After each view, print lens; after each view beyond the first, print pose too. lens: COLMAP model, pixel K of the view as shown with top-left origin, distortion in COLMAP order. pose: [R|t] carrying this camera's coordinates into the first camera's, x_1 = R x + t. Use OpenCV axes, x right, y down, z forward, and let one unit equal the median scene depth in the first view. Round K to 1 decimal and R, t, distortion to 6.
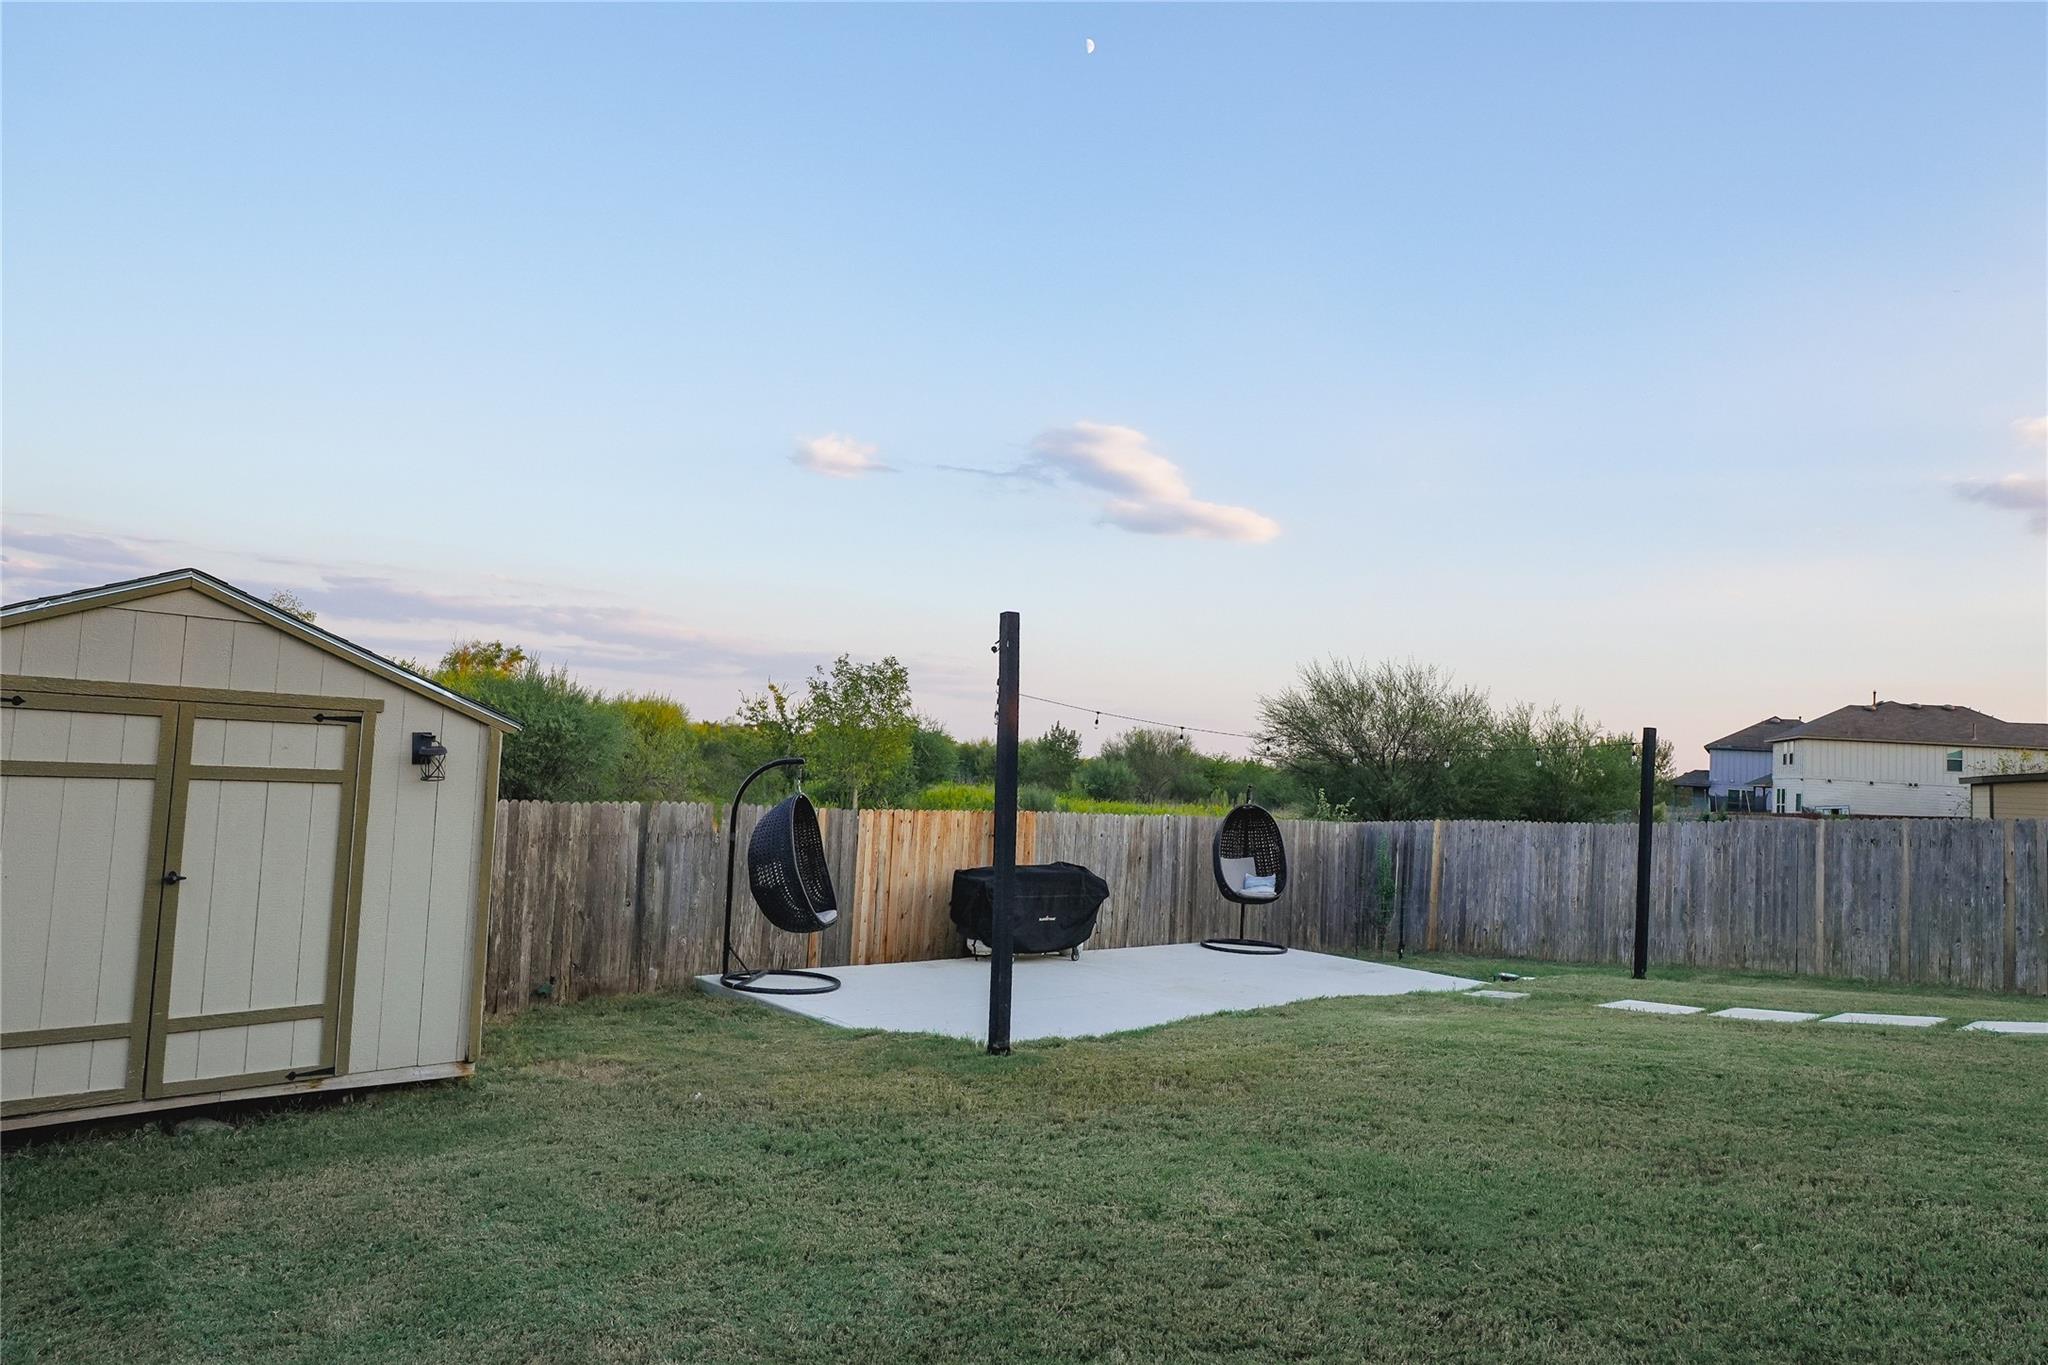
lens RADIAL K [[1302.2, 0, 1024.5], [0, 1302.2, 692.2], [0, 0, 1]] dist [-0.011139, 0.001382]
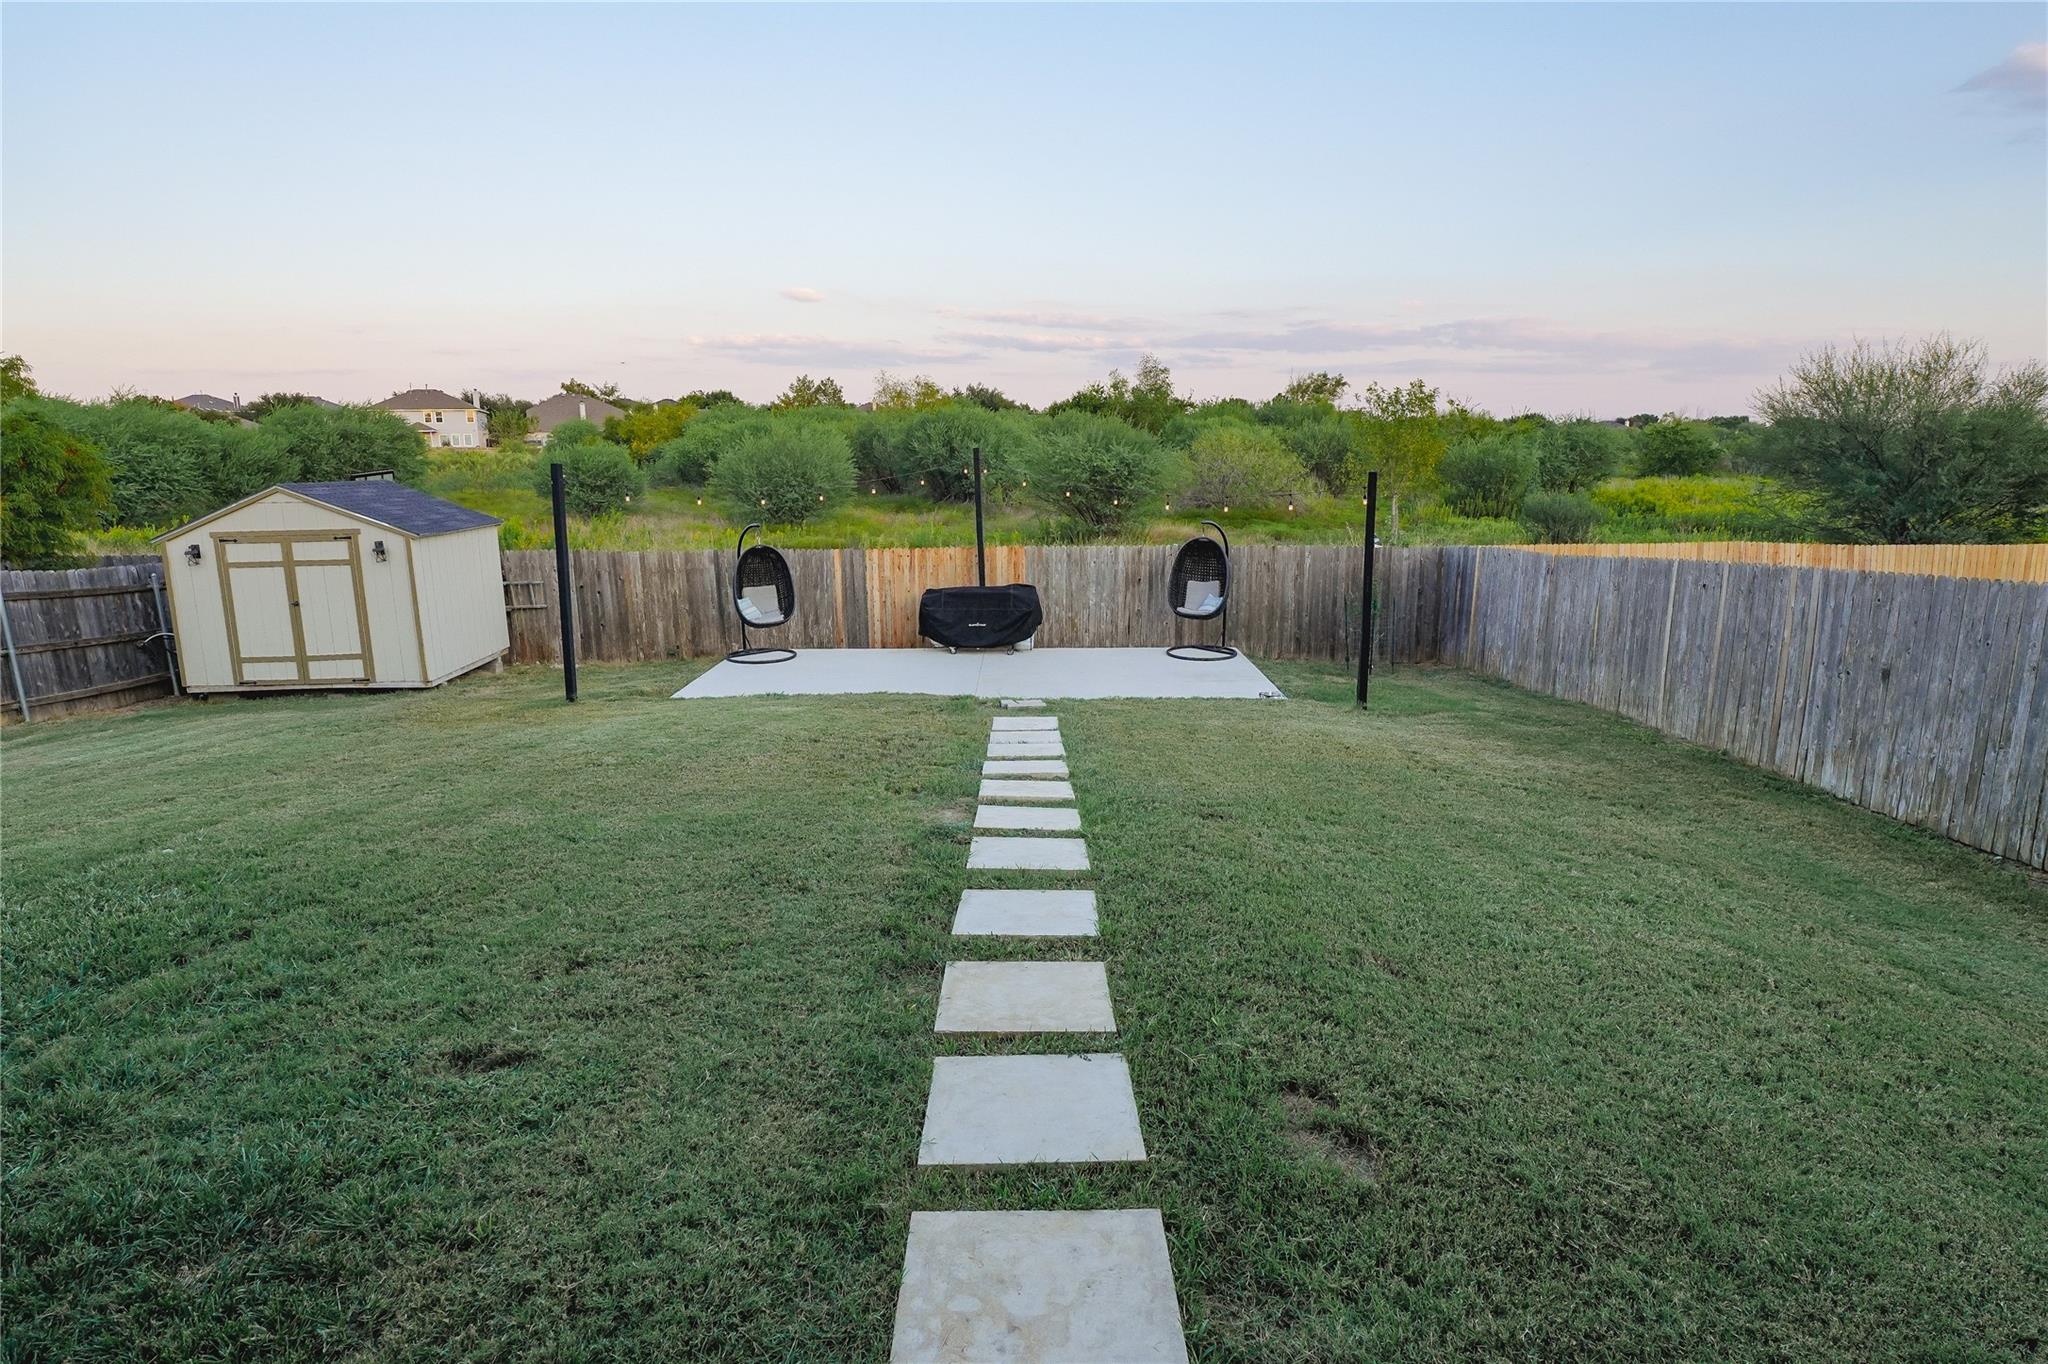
lens RADIAL K [[1059.2, 0, 1022.7], [0, 1059.2, 684.2], [0, 0, 1]] dist [-0.033101, 0.001771]
pose [[0.744725, 0.086965, -0.661681, 1.004896], [0.087579, 0.970164, 0.226079, -0.025627], [0.661600, -0.226316, 0.714890, 0.228832]]
